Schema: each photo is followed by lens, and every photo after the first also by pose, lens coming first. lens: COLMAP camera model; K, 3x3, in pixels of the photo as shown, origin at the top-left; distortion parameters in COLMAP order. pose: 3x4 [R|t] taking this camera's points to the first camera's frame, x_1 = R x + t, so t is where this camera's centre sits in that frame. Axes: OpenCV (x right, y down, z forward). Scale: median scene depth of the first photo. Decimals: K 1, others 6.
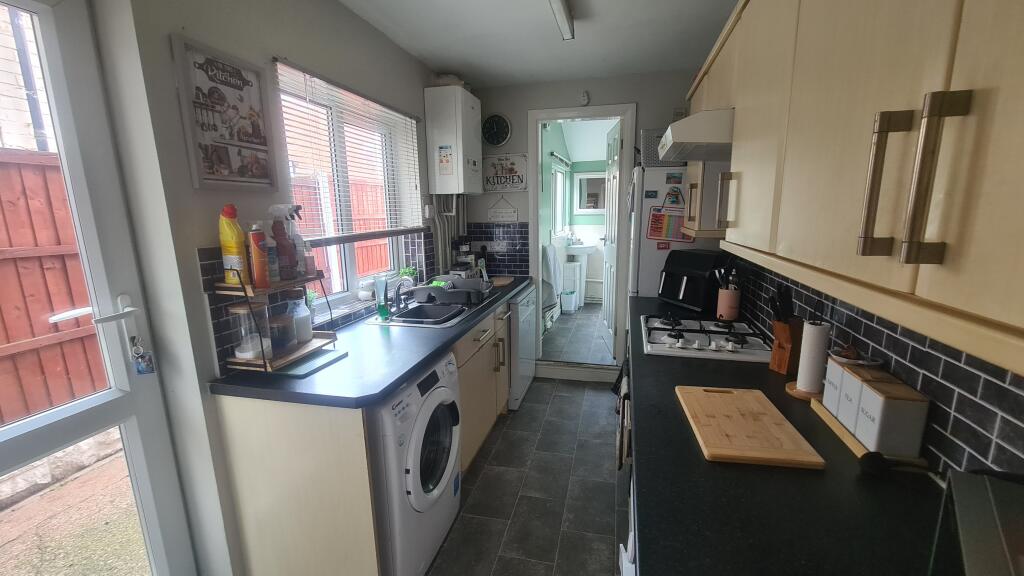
lens RADIAL K [[418.0, 0, 512.0], [0, 418.0, 288.0], [0, 0, 1]] dist [-0.000274, 0.000006]
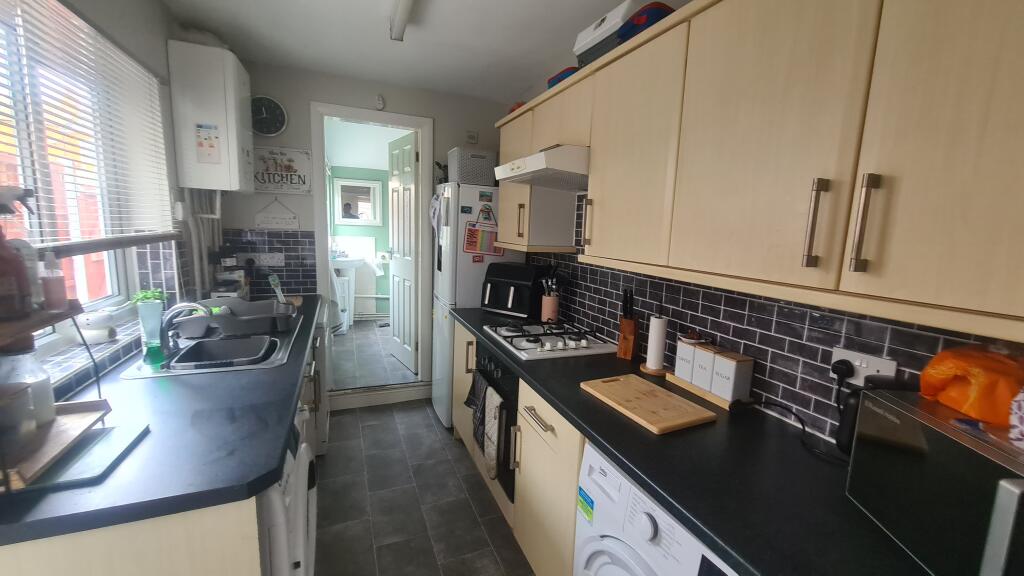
lens RADIAL K [[427.0, 0, 512.0], [0, 427.0, 288.0], [0, 0, 1]] dist [0.001511, 0.000241]
pose [[0.795802, -0.040913, 0.604173, -0.230179], [0.059404, 0.998177, -0.010651, -0.011056], [-0.602636, 0.044367, 0.796782, 0.090405]]
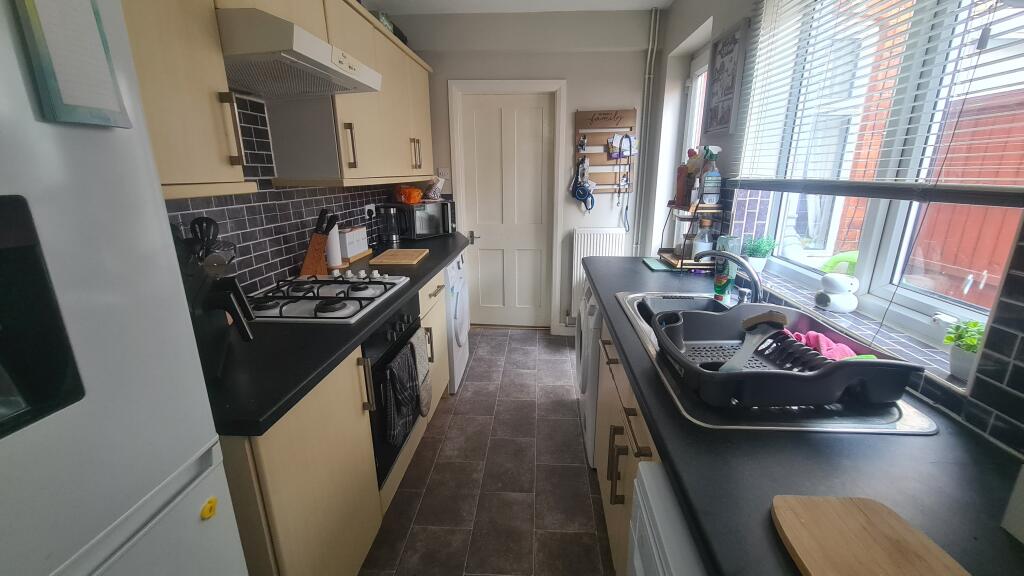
lens RADIAL K [[418.0, 0, 512.0], [0, 418.0, 288.0], [0, 0, 1]] dist [-0.000274, 0.000006]
pose [[-0.985005, 0.070600, -0.157419, 0.144880], [-0.007738, 0.893442, 0.449111, -0.233065], [0.172352, 0.443595, -0.879499, 1.381924]]
